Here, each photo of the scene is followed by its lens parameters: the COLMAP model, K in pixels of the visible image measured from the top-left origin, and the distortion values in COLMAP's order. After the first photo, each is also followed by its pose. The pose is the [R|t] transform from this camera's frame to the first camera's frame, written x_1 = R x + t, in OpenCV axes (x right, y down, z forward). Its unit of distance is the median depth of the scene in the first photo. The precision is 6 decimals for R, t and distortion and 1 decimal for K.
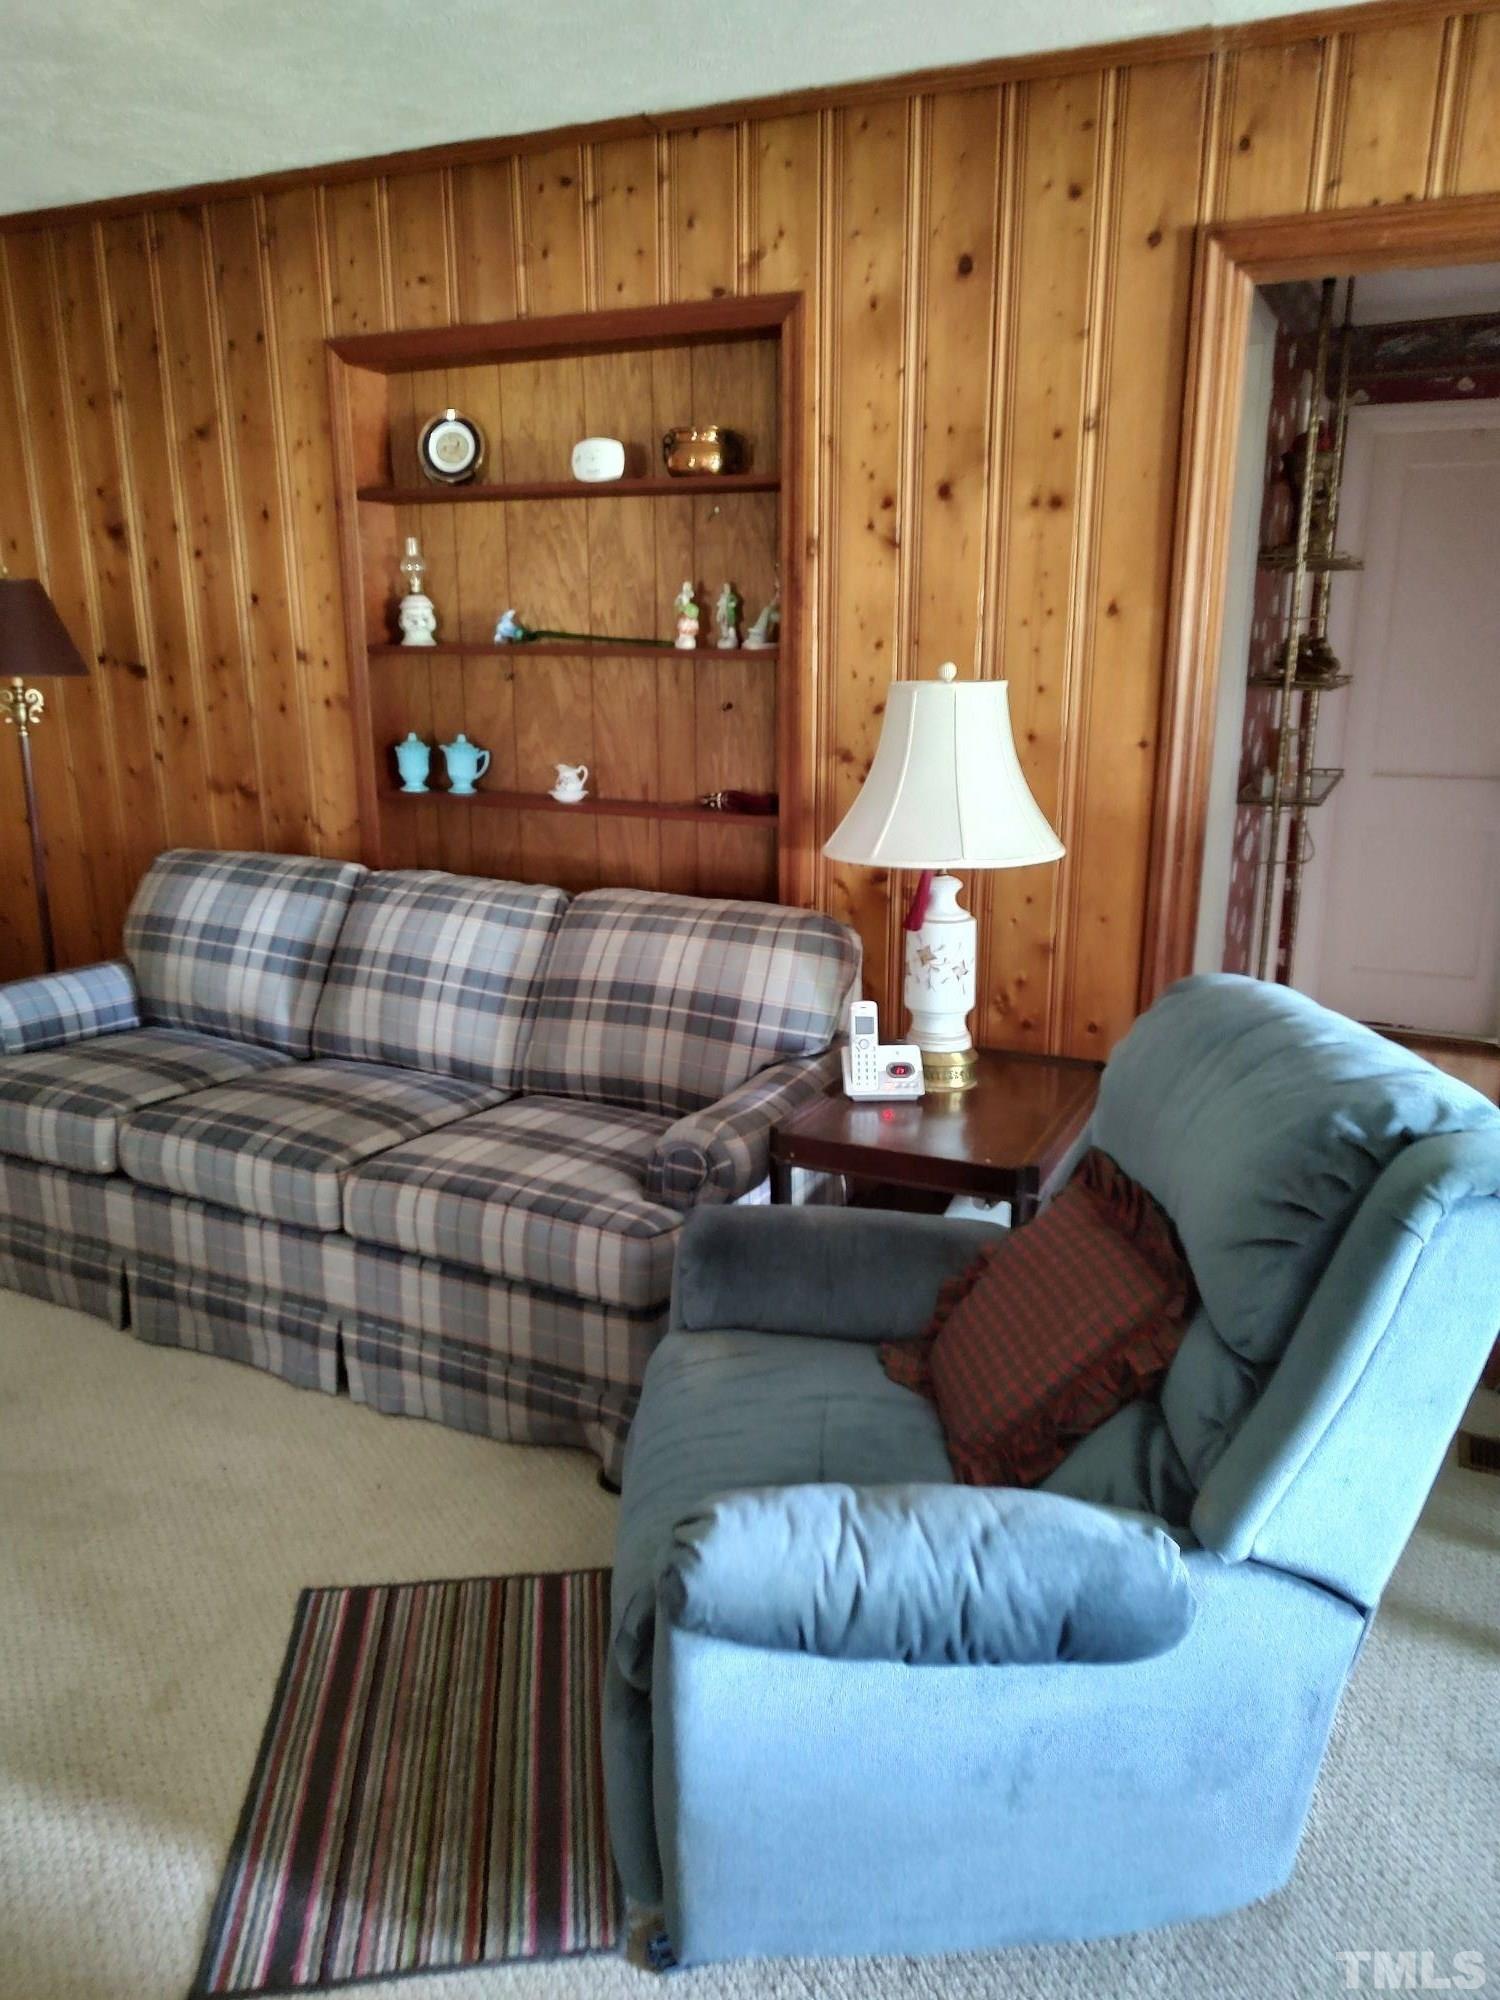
lens RADIAL K [[1444.9, 0, 744.8], [0, 1444.9, 1001.8], [0, 0, 1]] dist [-0.001115, -0.005197]
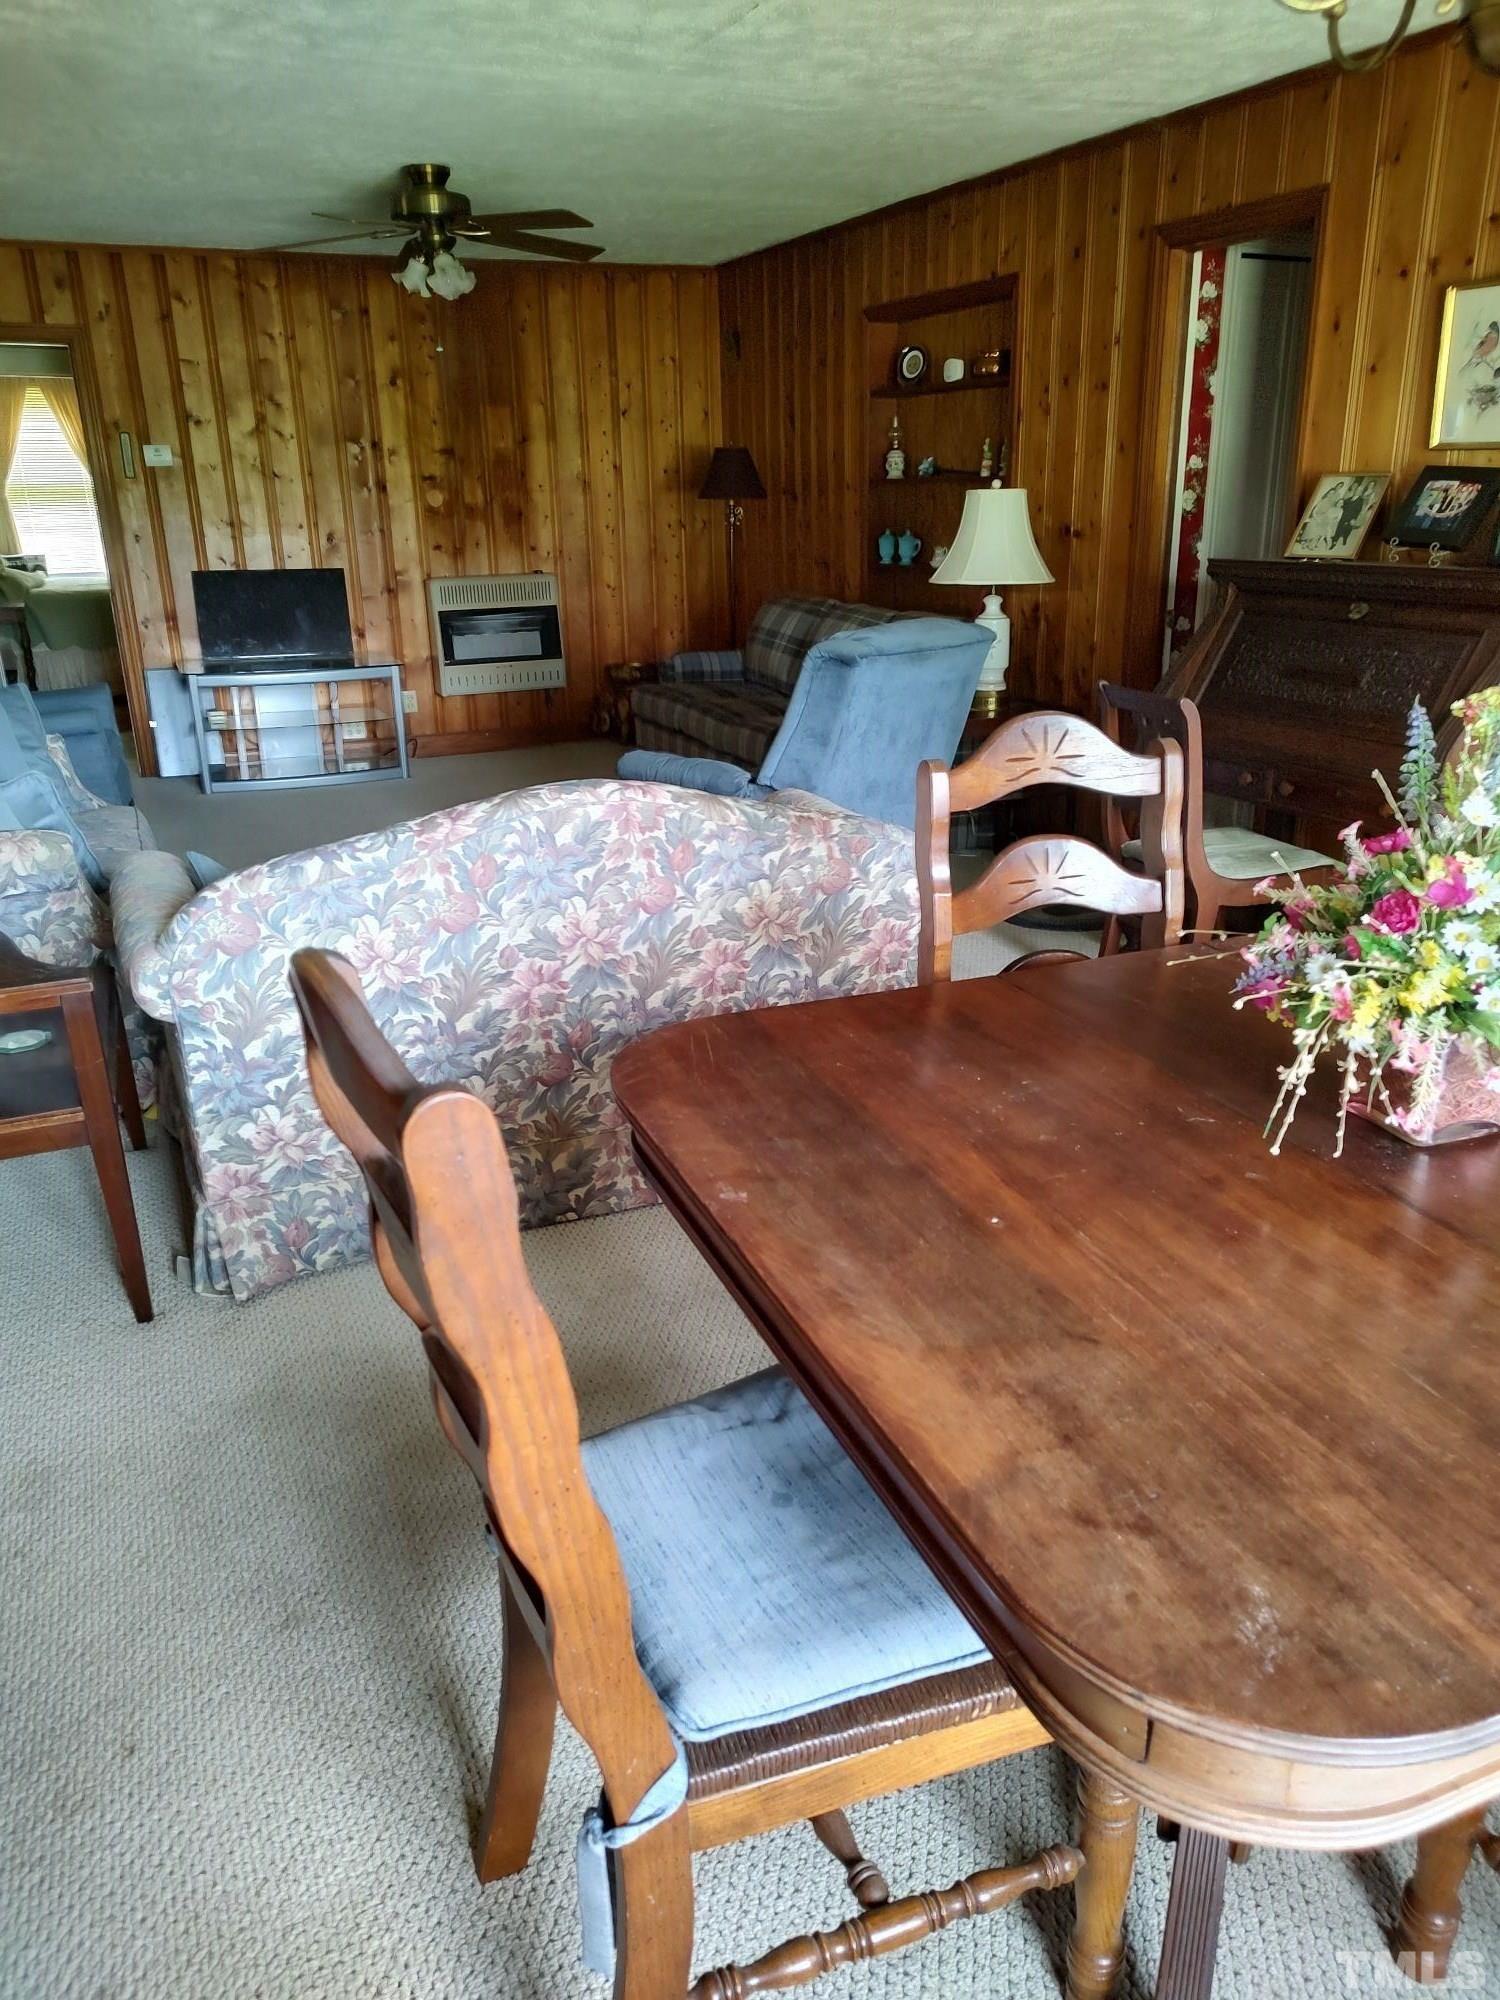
lens RADIAL K [[1444.9, 0, 751.4], [0, 1444.9, 994.9], [0, 0, 1]] dist [-0.001115, -0.005197]
pose [[0.768711, 0.205367, -0.605729, 0.881577], [-0.161754, 0.978685, 0.126537, 0.186427], [0.618804, 0.000708, 0.785545, -0.529988]]
